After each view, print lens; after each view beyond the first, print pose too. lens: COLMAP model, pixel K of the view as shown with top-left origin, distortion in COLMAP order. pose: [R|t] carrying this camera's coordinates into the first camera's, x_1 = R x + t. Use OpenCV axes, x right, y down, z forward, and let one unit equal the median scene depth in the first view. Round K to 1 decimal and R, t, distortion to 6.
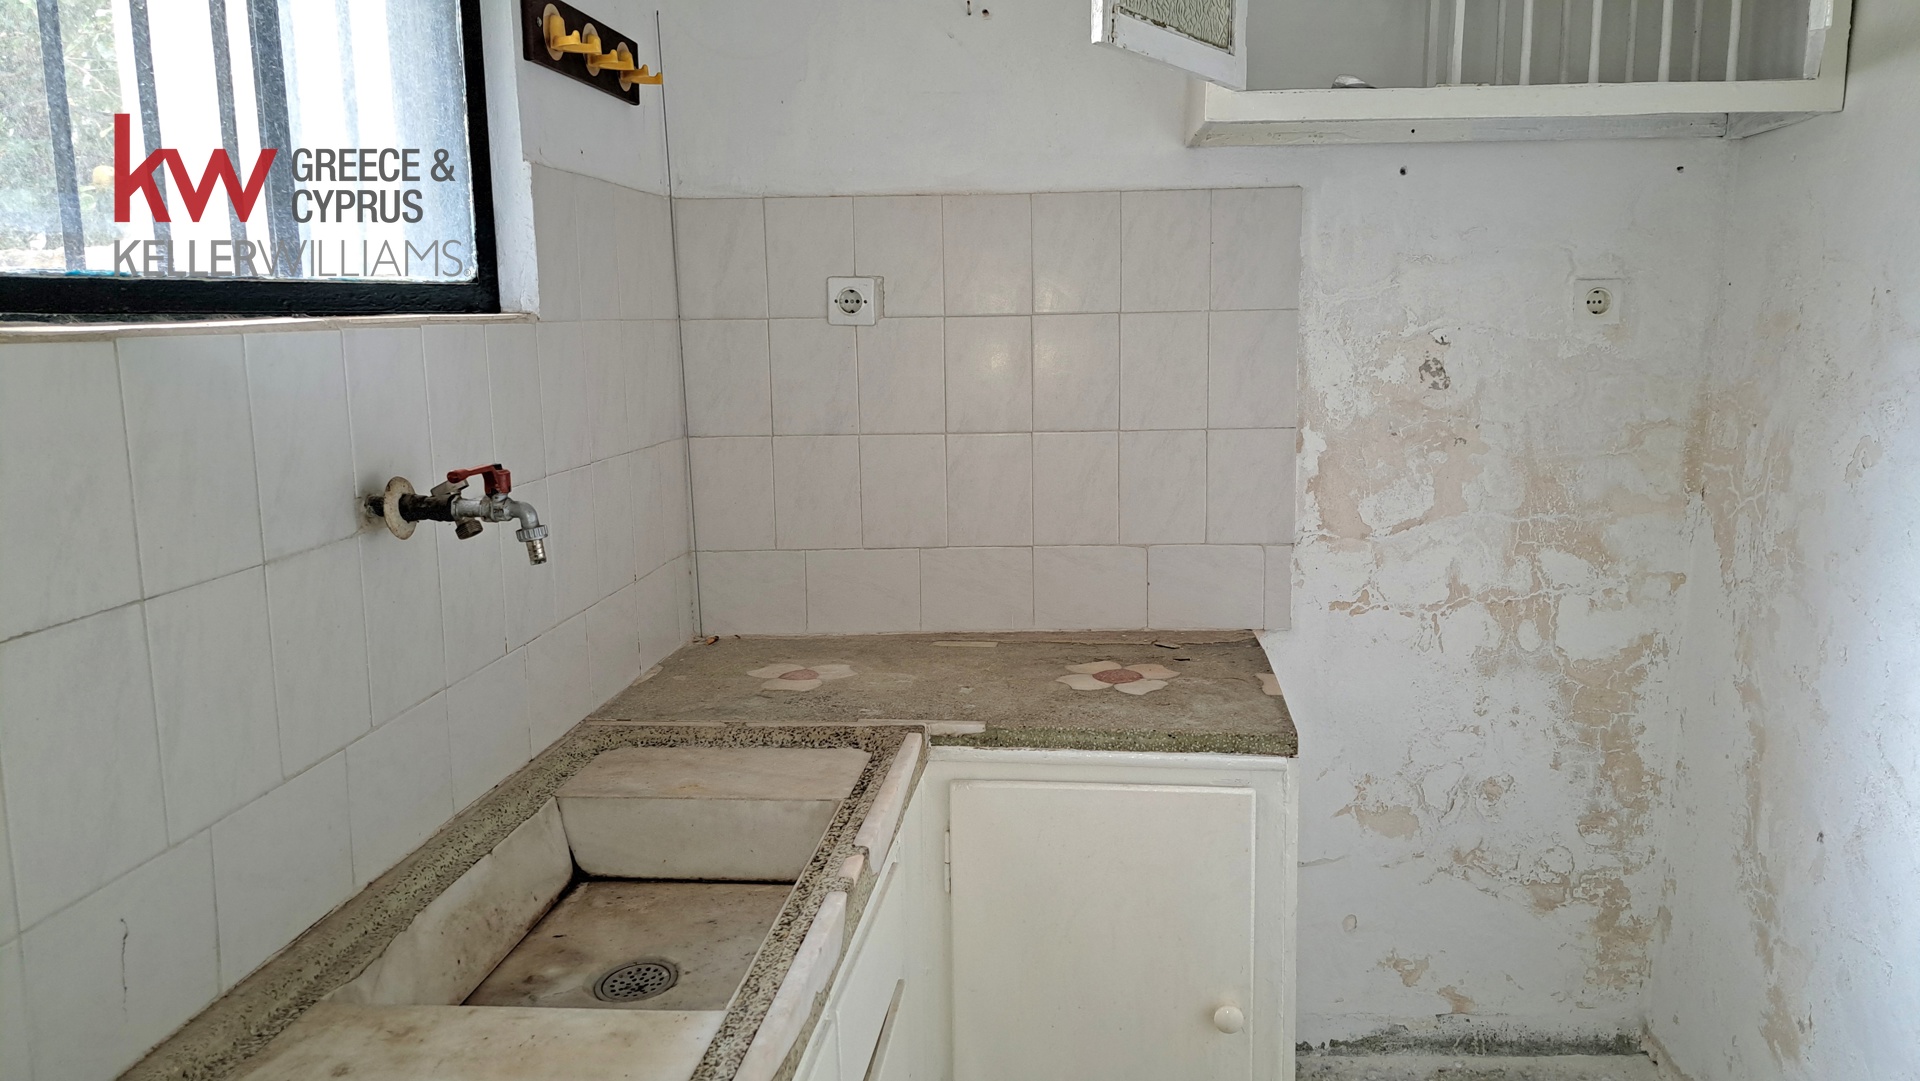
lens RADIAL K [[1371.2, 0, 984.8], [0, 1371.2, 526.2], [0, 0, 1]] dist [0.057070, -0.046186]
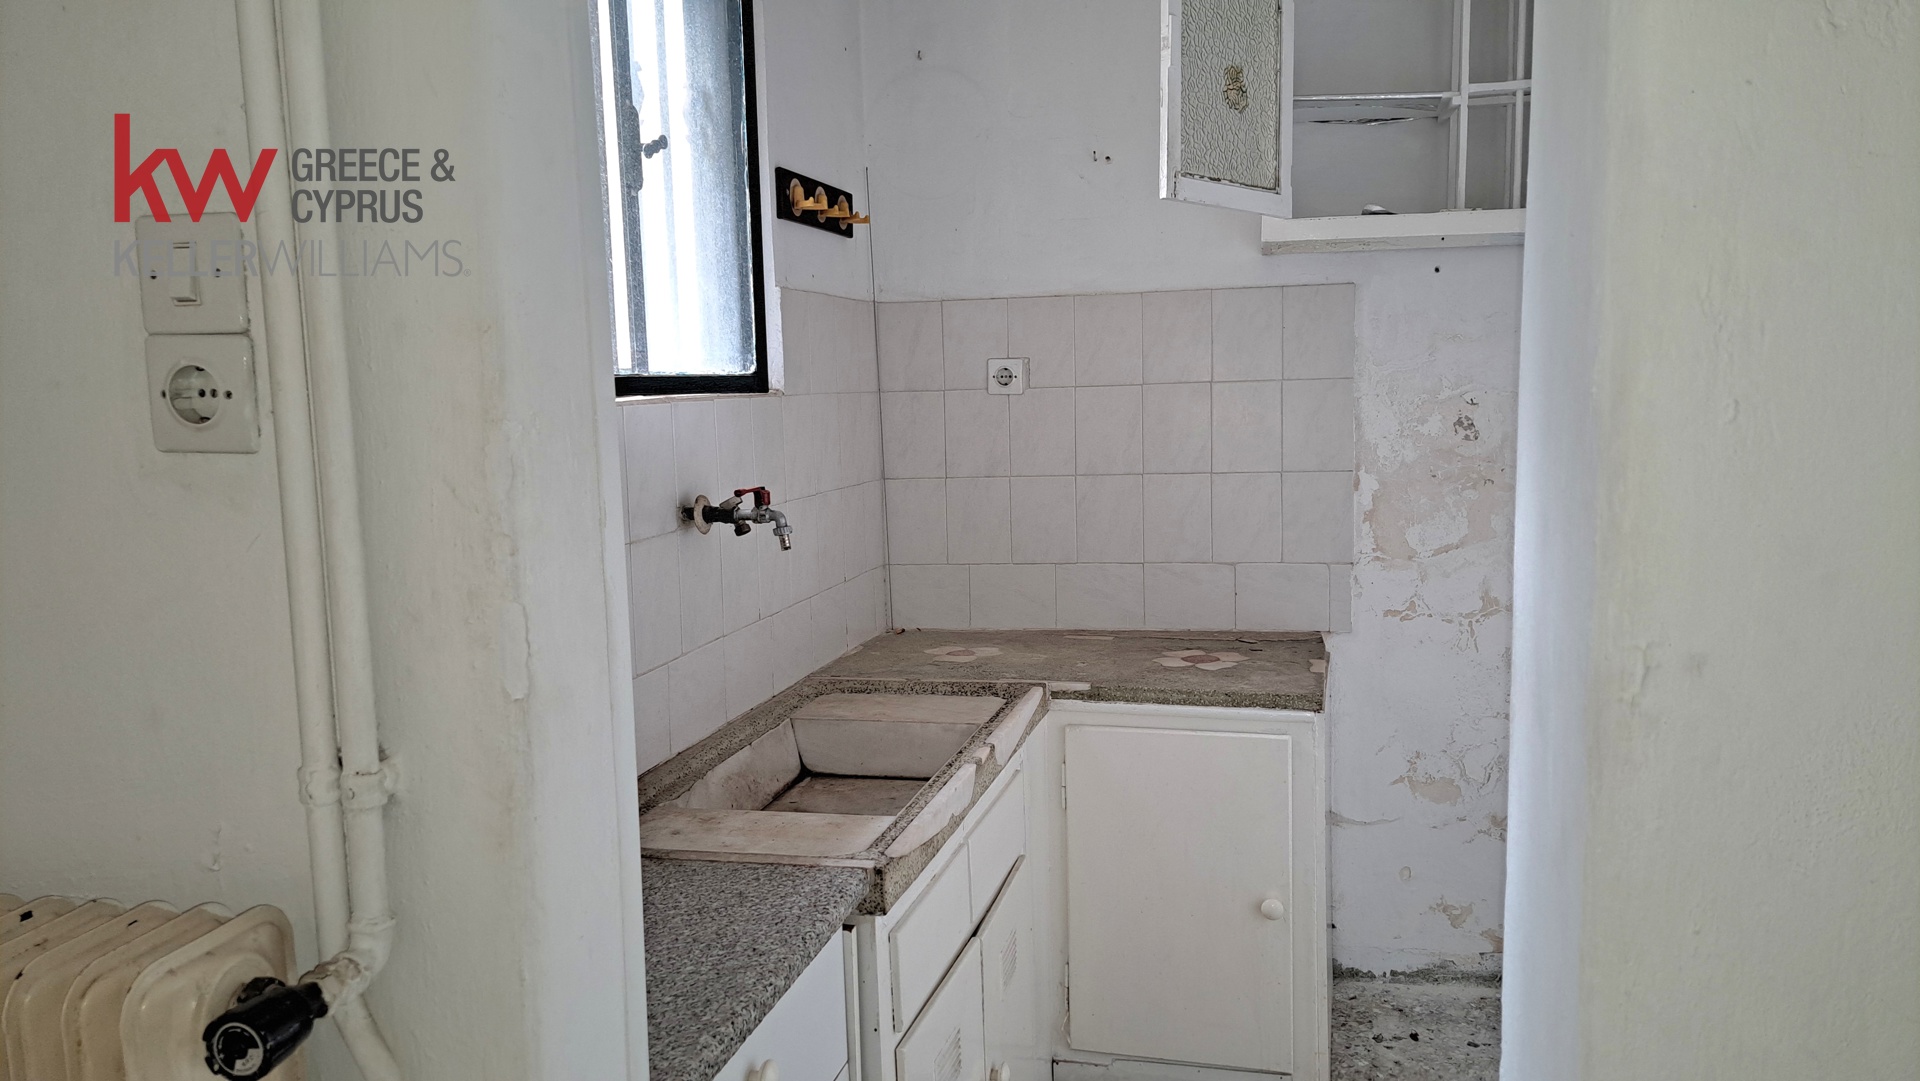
lens RADIAL K [[1371.2, 0, 976.4], [0, 1371.2, 540.6], [0, 0, 1]] dist [0.057070, -0.046186]
pose [[0.988381, 0.006244, -0.151869, 0.089645], [-0.011591, 0.999343, -0.034345, 0.047009], [0.151555, 0.035706, 0.987804, -0.357184]]
